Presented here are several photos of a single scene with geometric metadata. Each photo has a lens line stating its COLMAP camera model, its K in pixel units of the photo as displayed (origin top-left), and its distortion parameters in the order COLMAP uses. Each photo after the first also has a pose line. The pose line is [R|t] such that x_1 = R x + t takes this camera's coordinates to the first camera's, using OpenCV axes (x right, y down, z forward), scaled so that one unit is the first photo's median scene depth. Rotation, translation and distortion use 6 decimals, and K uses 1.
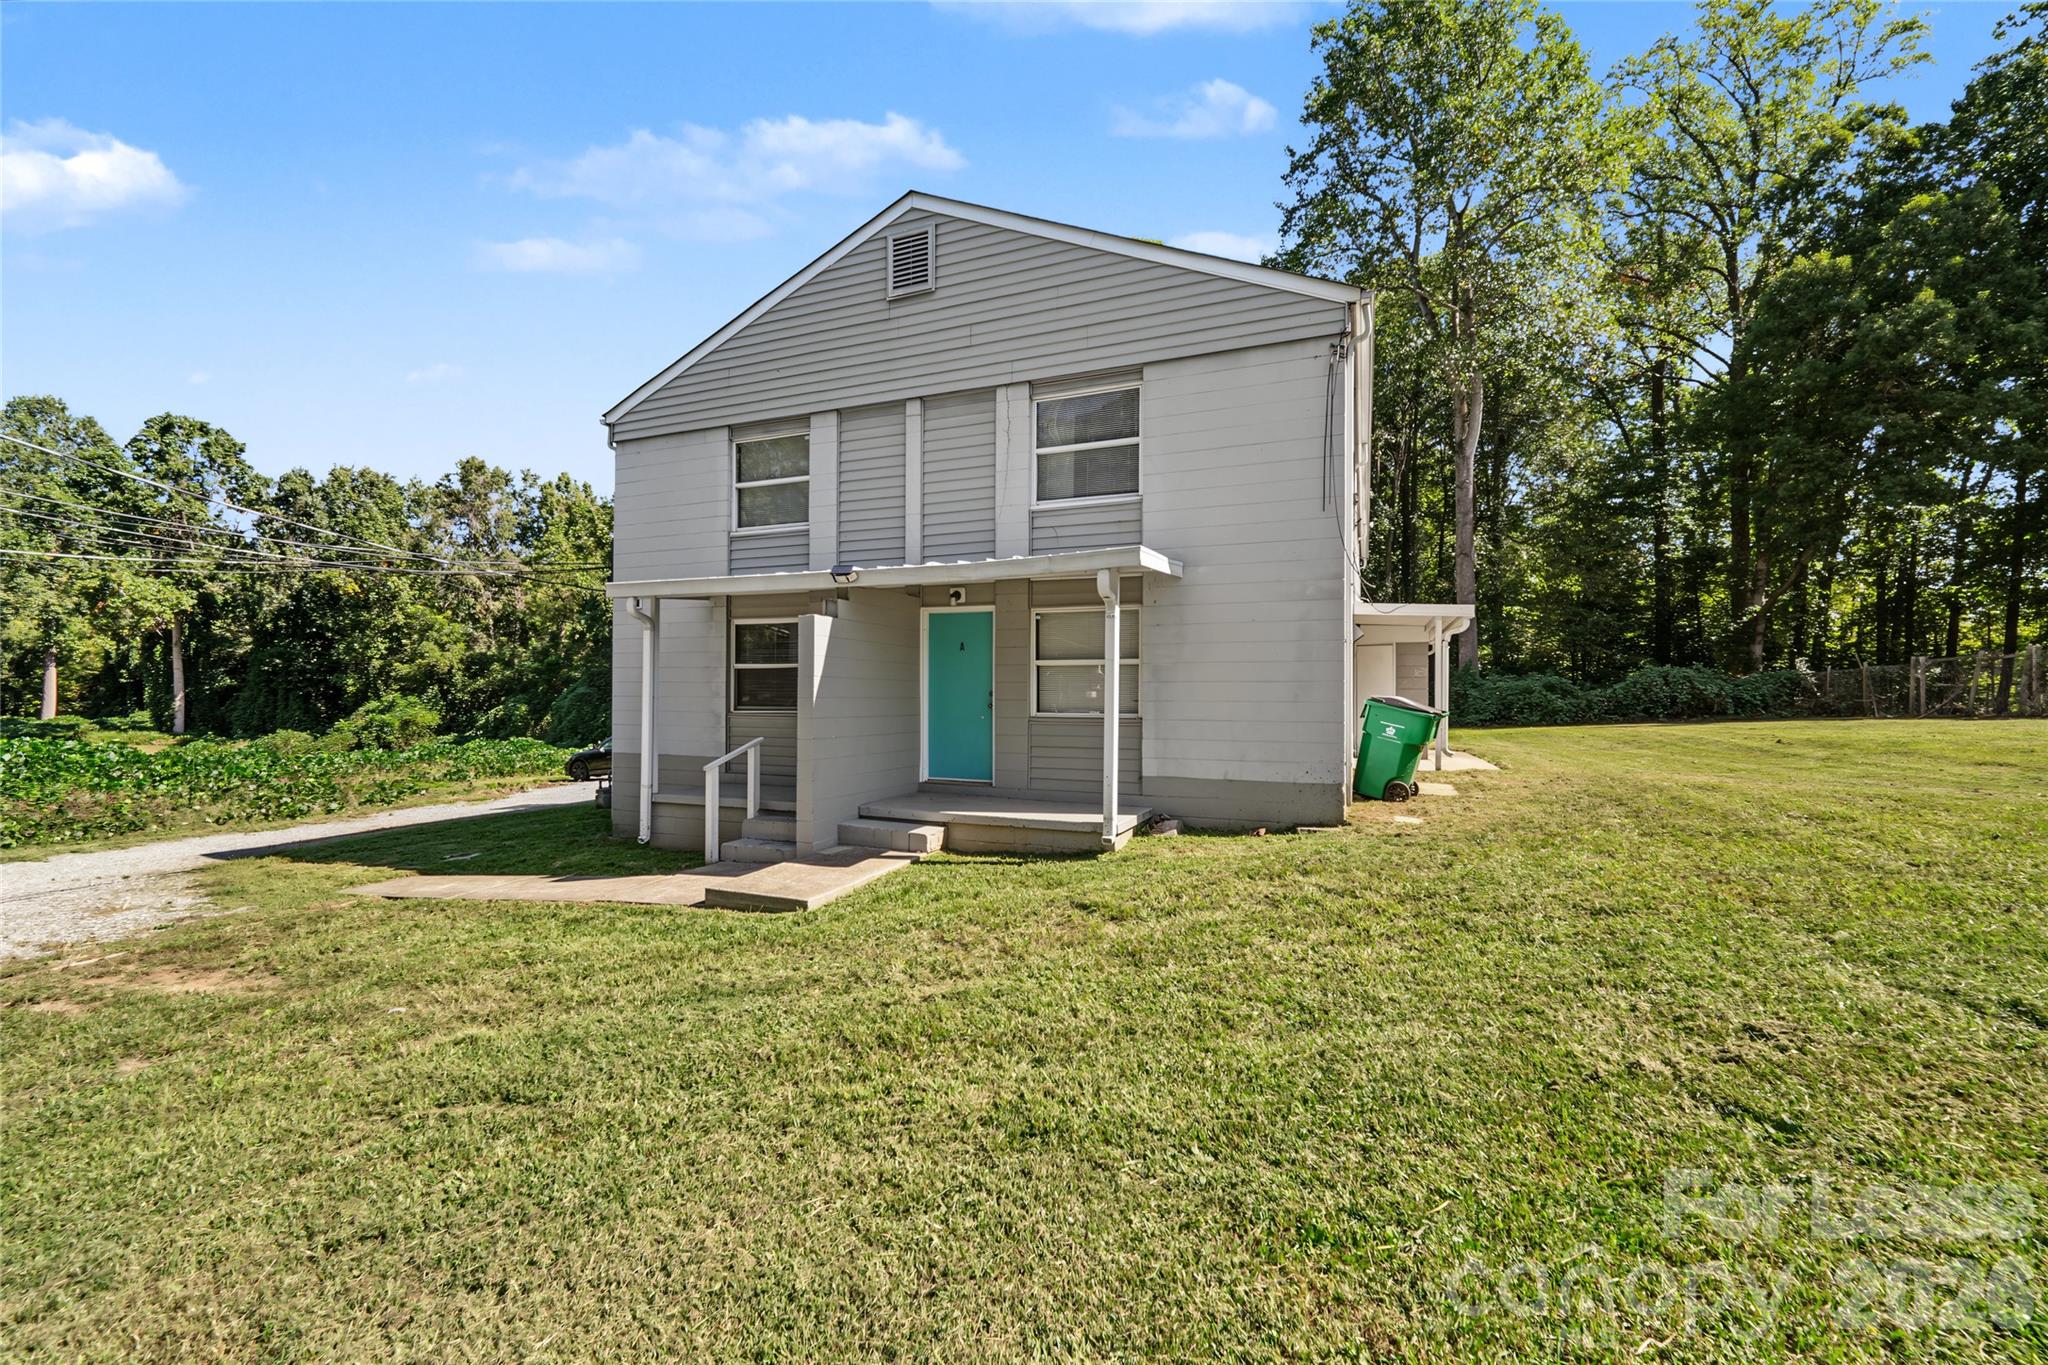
lens RADIAL K [[837.8, 0, 1027.3], [0, 837.8, 676.7], [0, 0, 1]] dist [0.001035, -0.000121]
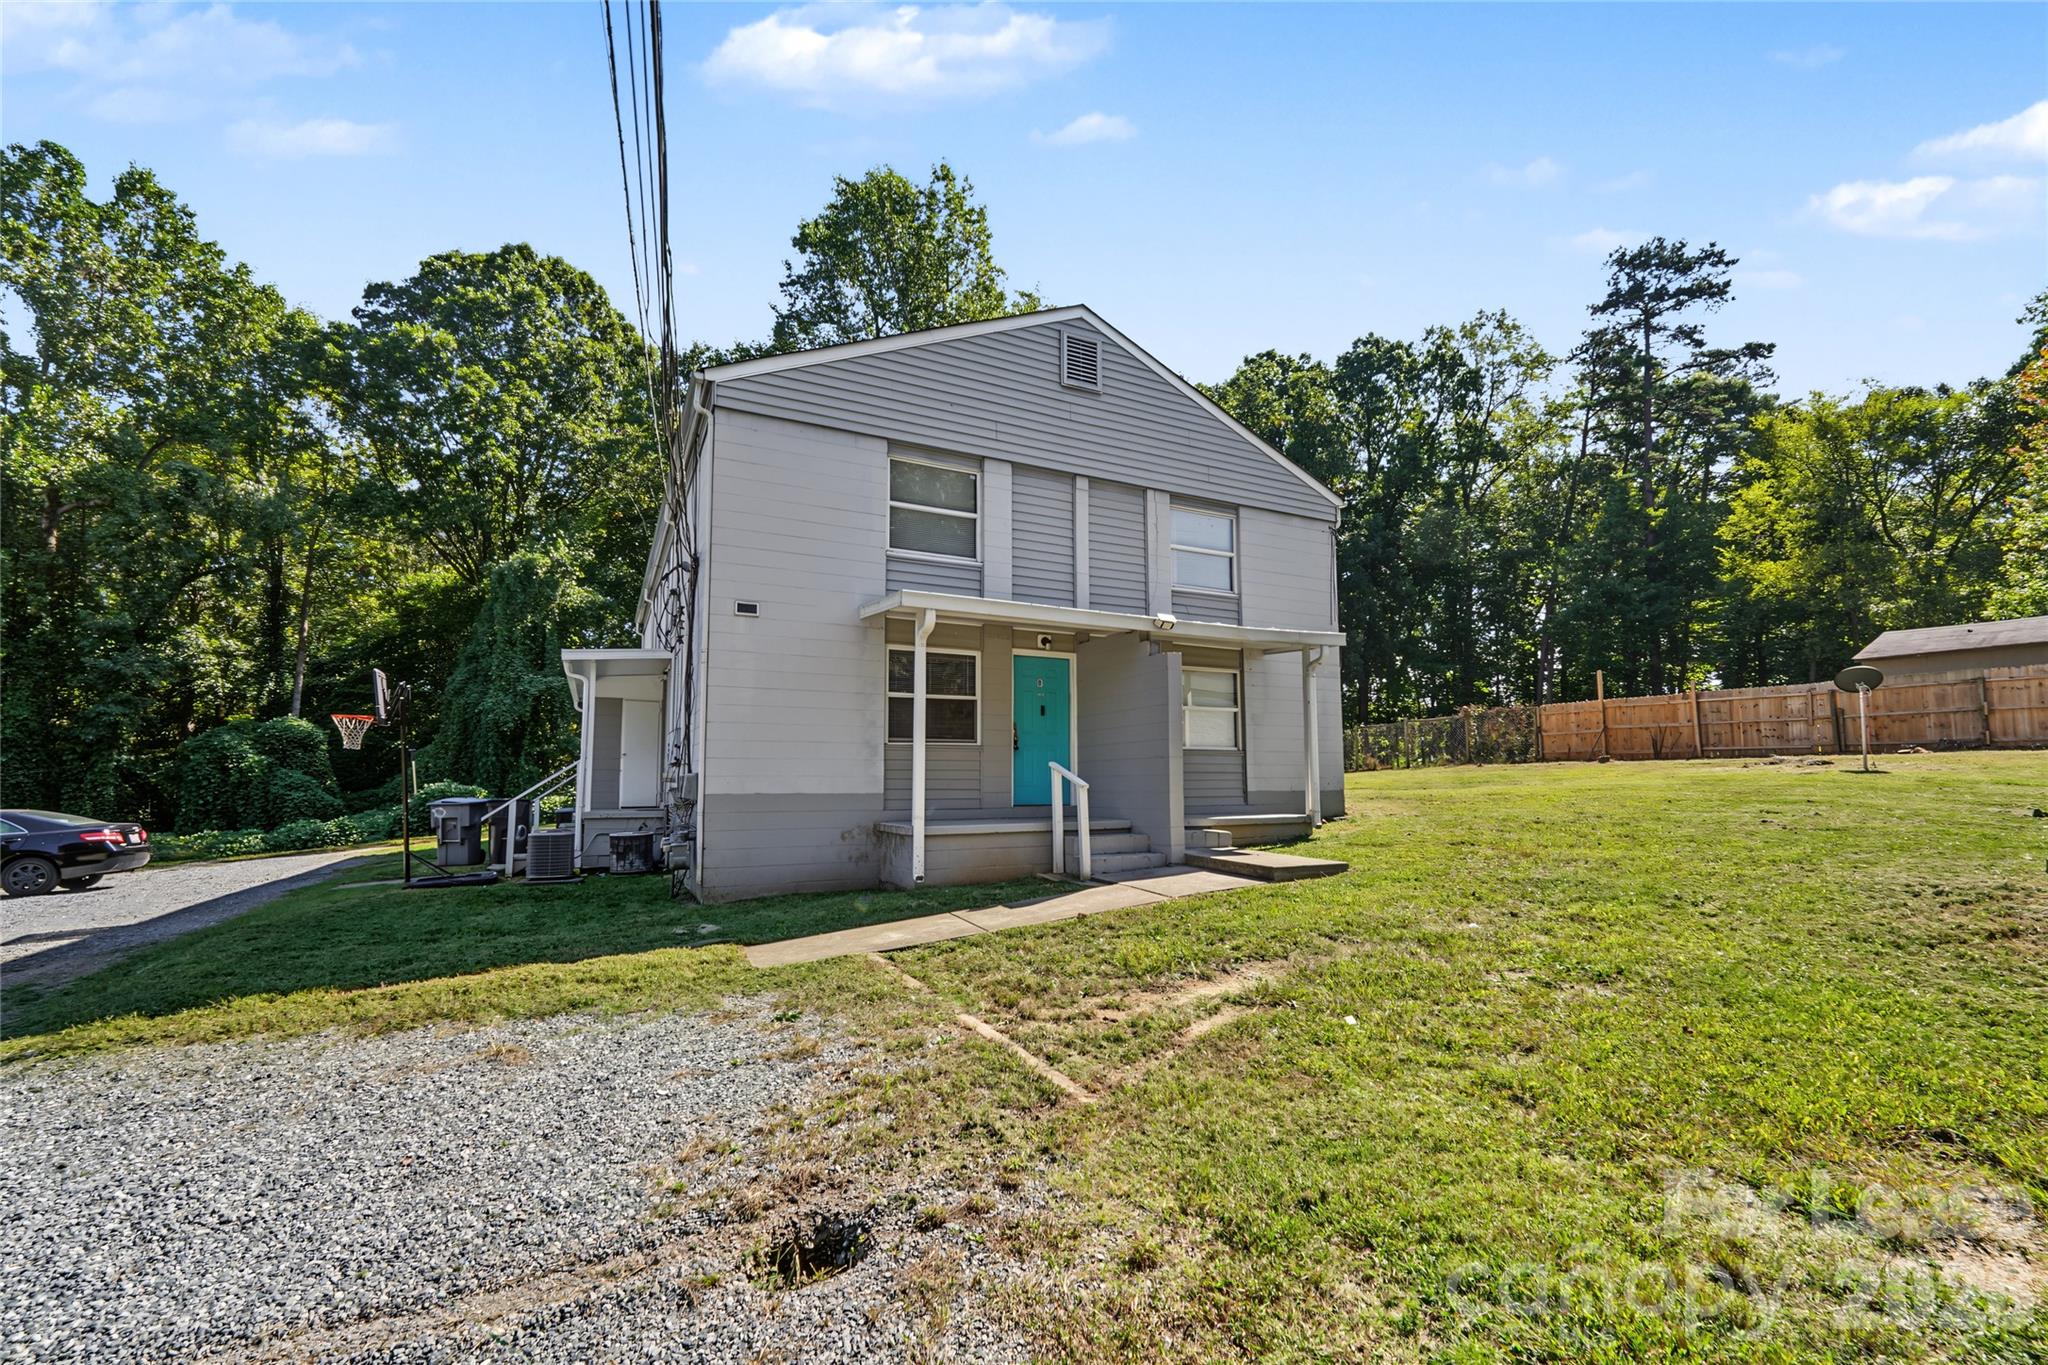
lens RADIAL K [[855.4, 0, 1023.4], [0, 855.4, 701.9], [0, 0, 1]] dist [-0.001689, -0.000500]
pose [[0.648542, 0.066599, 0.758260, -1.061233], [-0.009645, 0.996804, -0.079301, 0.075943], [-0.761118, 0.044116, 0.647112, 0.304611]]
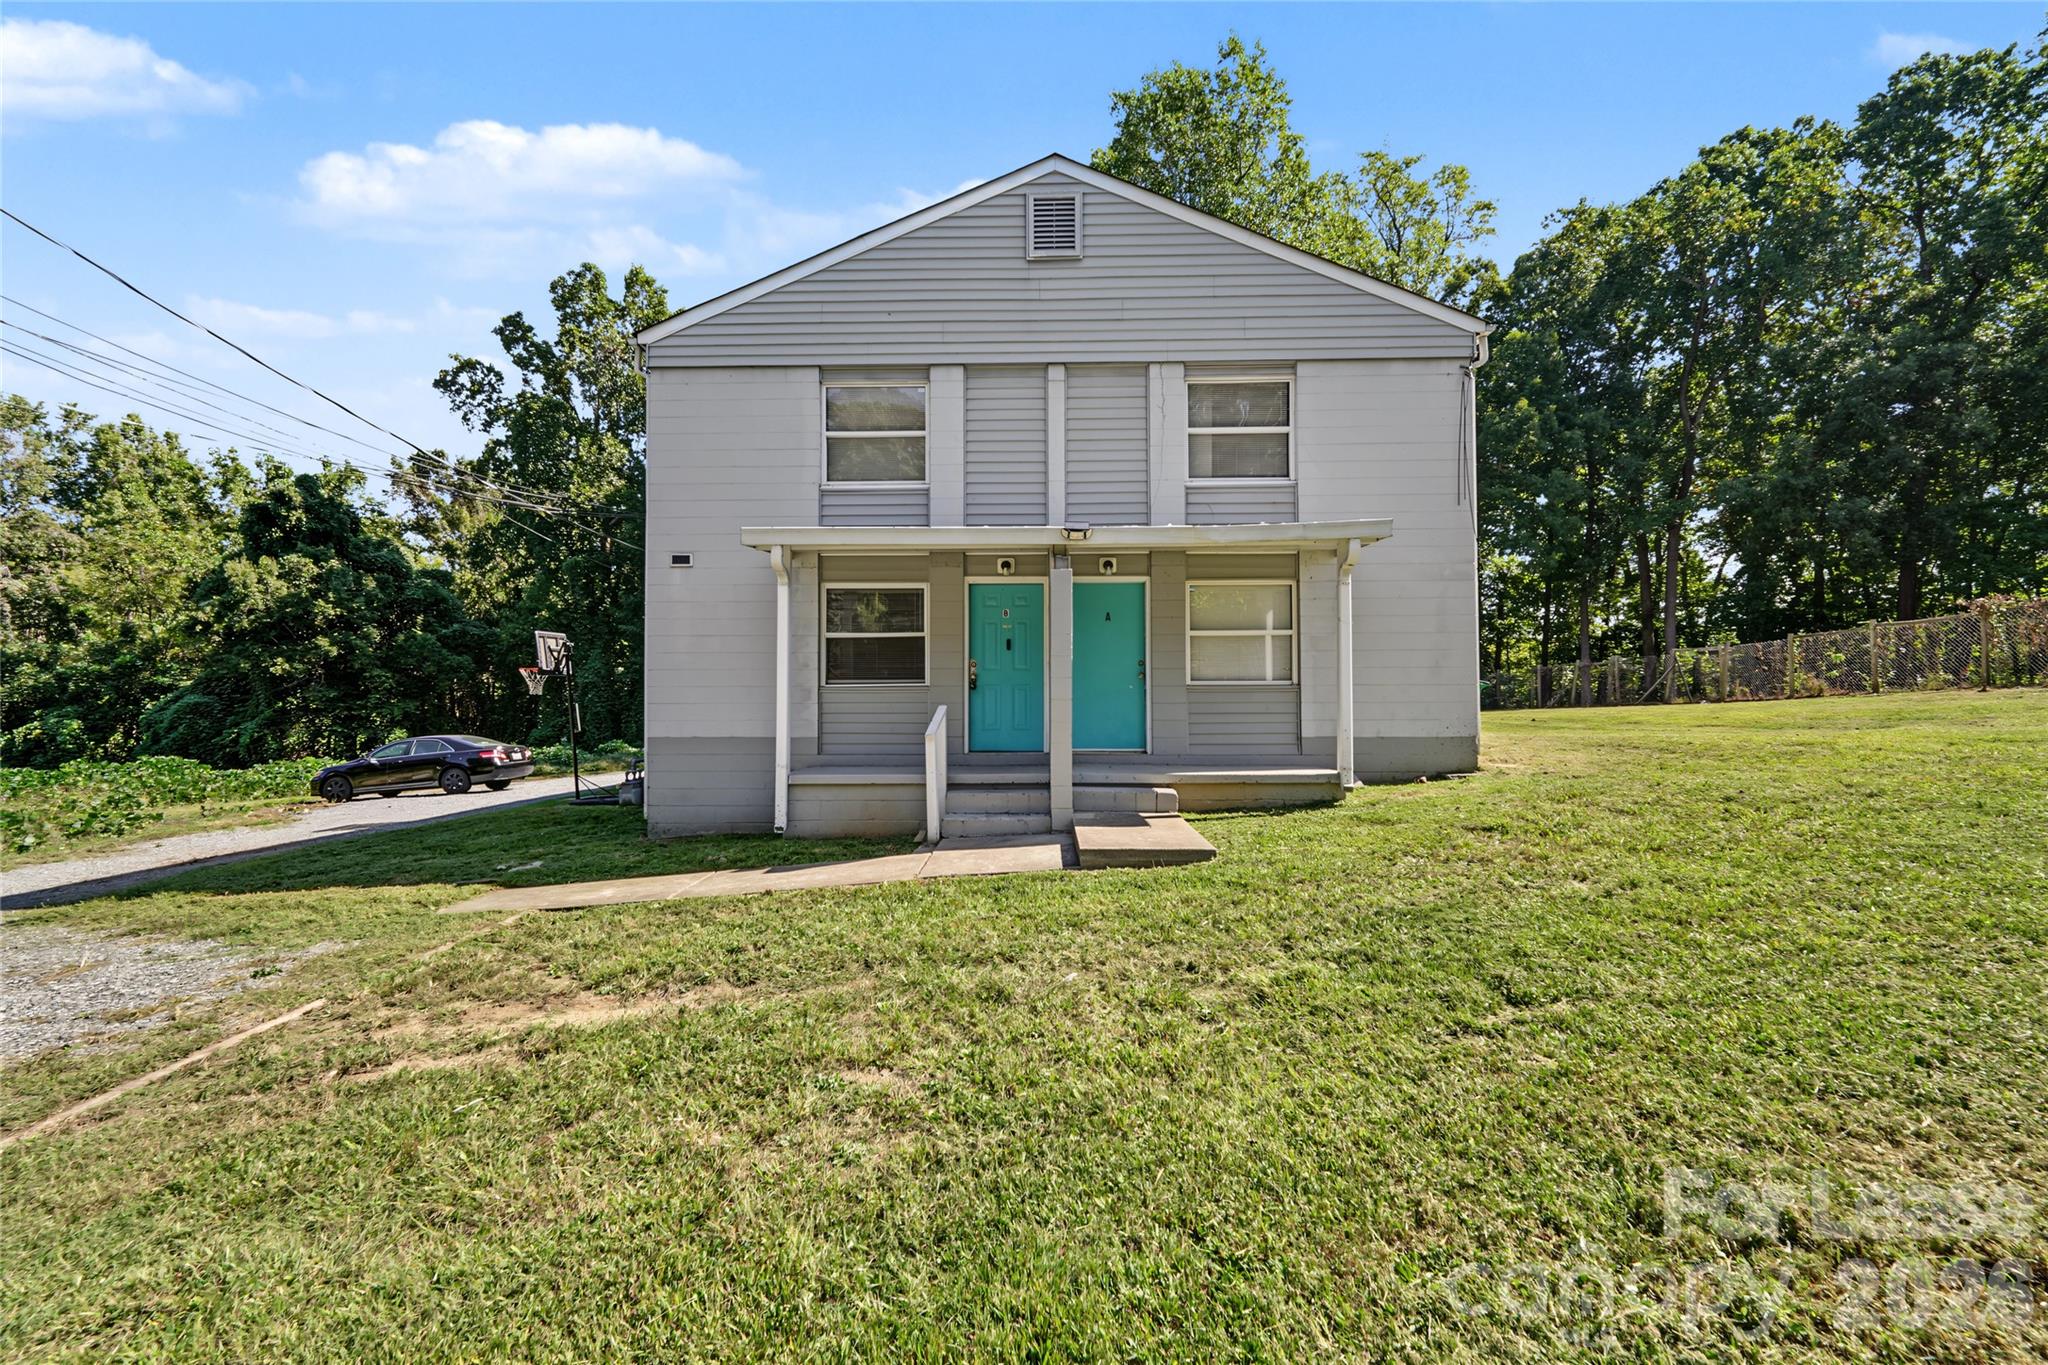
lens RADIAL K [[827.9, 0, 1024.0], [0, 827.9, 682.5], [0, 0, 1]] dist [-0.001255, -0.000294]
pose [[0.932792, 0.004317, 0.360390, -0.515545], [-0.000101, 0.999931, -0.011715, 0.052962], [-0.360416, 0.010892, 0.932728, 0.111391]]
